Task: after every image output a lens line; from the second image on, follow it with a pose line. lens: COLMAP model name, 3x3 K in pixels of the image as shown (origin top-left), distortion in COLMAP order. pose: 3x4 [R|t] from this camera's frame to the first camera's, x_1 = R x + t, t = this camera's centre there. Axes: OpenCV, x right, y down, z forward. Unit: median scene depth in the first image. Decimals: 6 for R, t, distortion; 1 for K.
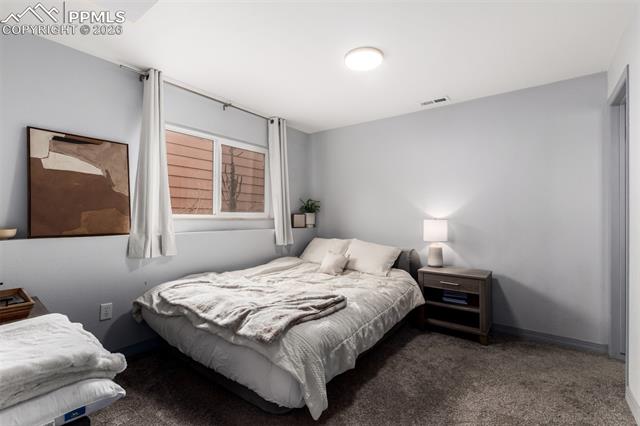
lens RADIAL K [[299.2, 0, 319.4], [0, 299.2, 212.8], [0, 0, 1]] dist [-0.026264, 0.001897]
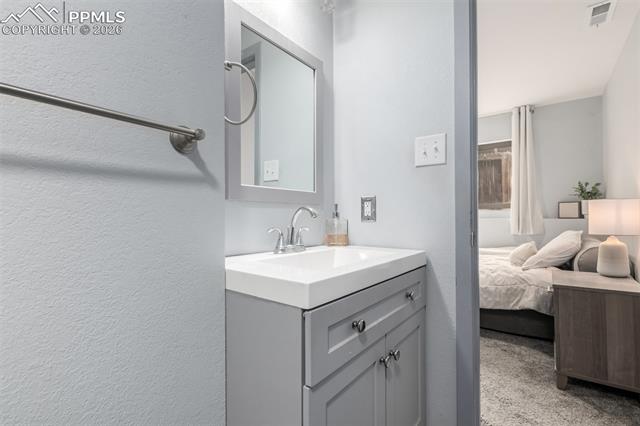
lens RADIAL K [[299.2, 0, 320.8], [0, 299.2, 212.3], [0, 0, 1]] dist [-0.026264, 0.001897]
pose [[-0.021422, -0.026986, -0.999406, 1.248032], [0.014011, 0.999529, -0.027290, 0.072891], [0.999672, -0.014587, -0.021033, 0.508209]]
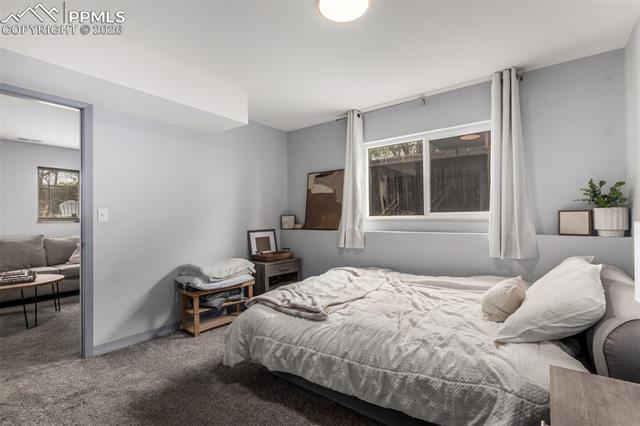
lens RADIAL K [[299.2, 0, 319.4], [0, 299.2, 214.7], [0, 0, 1]] dist [-0.026264, 0.001897]
pose [[-0.015619, -0.016520, -0.999742, 0.792898], [0.022773, 0.999598, -0.016874, 0.015177], [0.999619, -0.023031, -0.015236, 0.847404]]
